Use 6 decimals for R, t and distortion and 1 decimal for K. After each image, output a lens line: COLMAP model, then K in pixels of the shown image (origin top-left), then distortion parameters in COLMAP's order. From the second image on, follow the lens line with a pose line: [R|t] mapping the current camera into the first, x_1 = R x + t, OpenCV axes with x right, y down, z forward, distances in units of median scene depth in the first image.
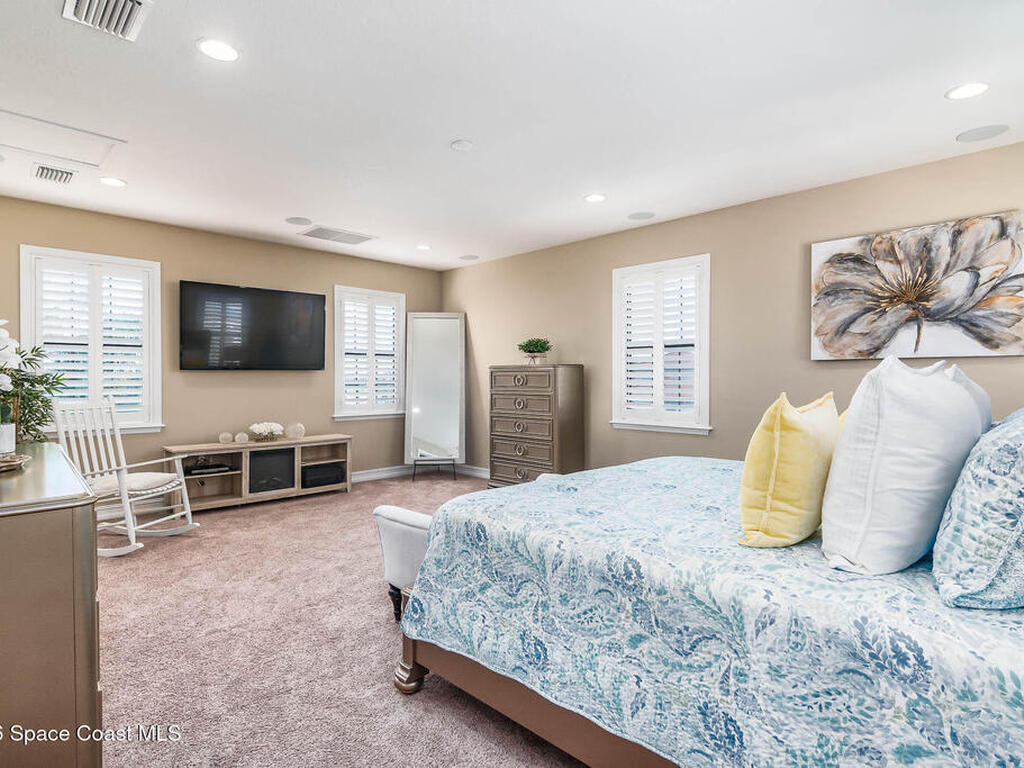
lens RADIAL K [[552.3, 0, 519.3], [0, 552.3, 382.7], [0, 0, 1]] dist [-0.015468, -0.000116]
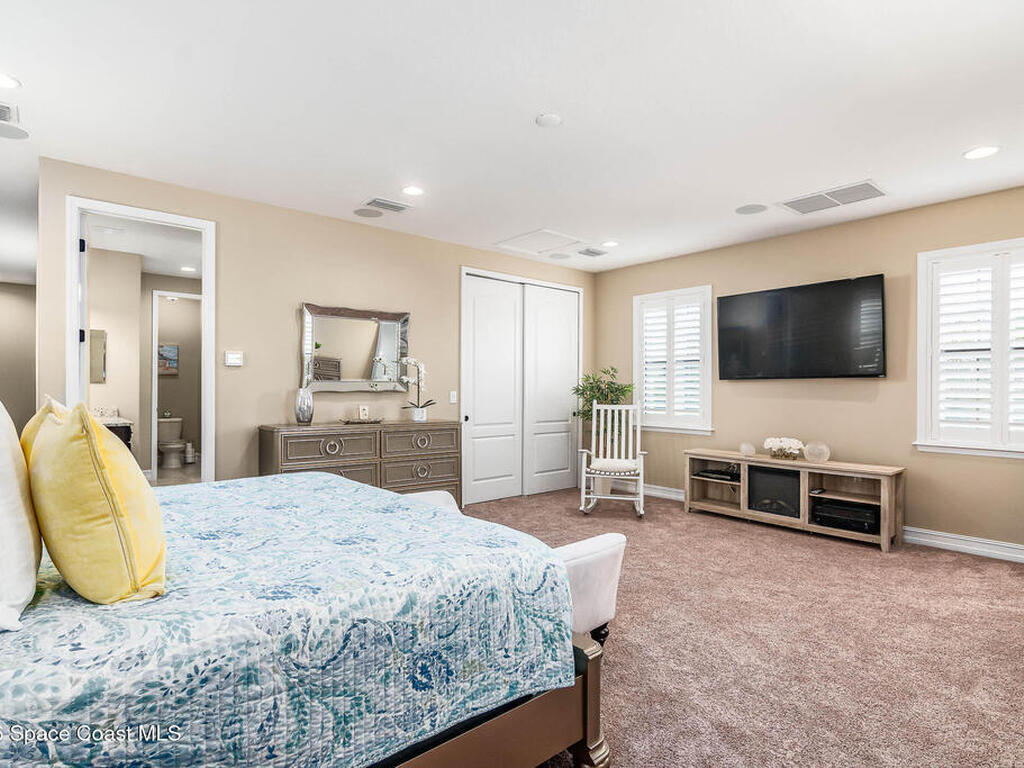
lens RADIAL K [[552.3, 0, 514.9], [0, 552.3, 386.4], [0, 0, 1]] dist [-0.015468, -0.000116]
pose [[-0.117696, -0.000558, -0.993049, 0.501336], [-0.010692, 0.999943, 0.000705, -0.006648], [0.992992, 0.010701, -0.117695, 0.709664]]
